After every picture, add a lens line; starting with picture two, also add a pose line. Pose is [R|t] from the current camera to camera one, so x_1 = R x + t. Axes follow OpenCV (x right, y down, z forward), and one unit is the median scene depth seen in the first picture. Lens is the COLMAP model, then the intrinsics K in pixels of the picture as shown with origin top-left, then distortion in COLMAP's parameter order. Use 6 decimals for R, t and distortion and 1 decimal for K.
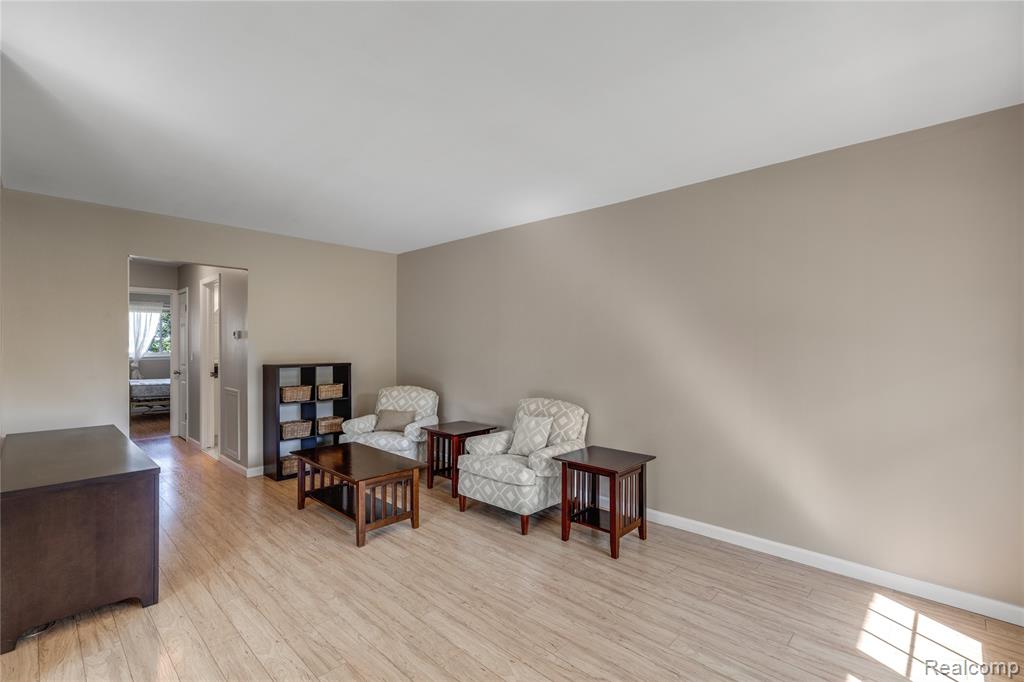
lens RADIAL K [[461.0, 0, 510.8], [0, 461.0, 343.7], [0, 0, 1]] dist [0.001348, -0.000083]
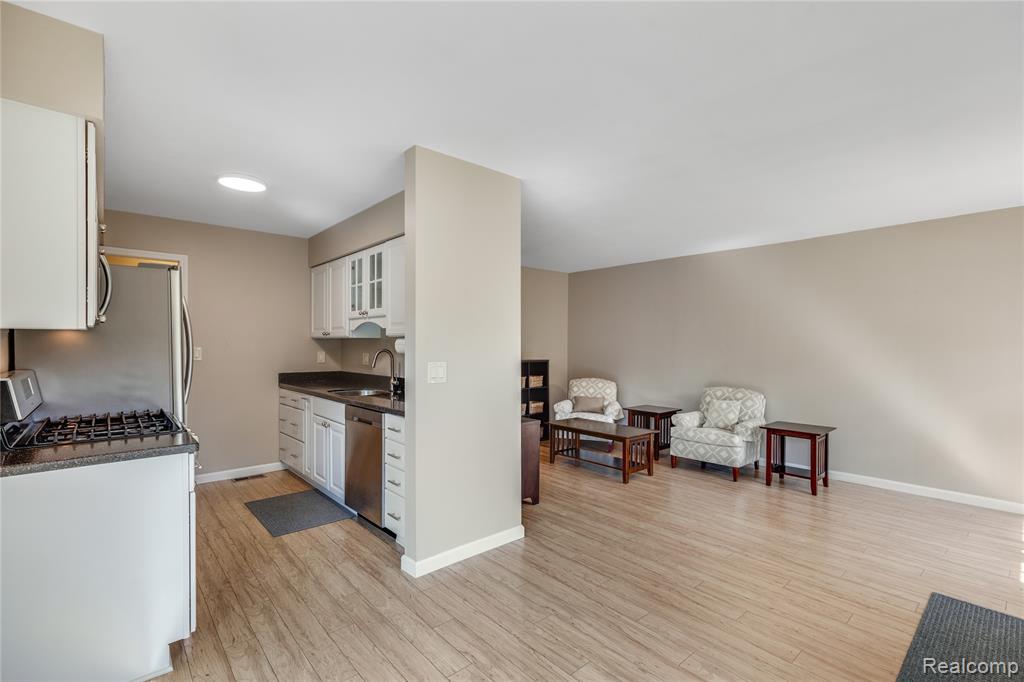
lens RADIAL K [[461.0, 0, 512.1], [0, 461.0, 341.5], [0, 0, 1]] dist [0.001348, -0.000083]
pose [[0.995684, 0.006090, -0.092606, -0.482305], [-0.006830, 0.999947, -0.007676, 0.001775], [0.092555, 0.008275, 0.995673, -0.432561]]
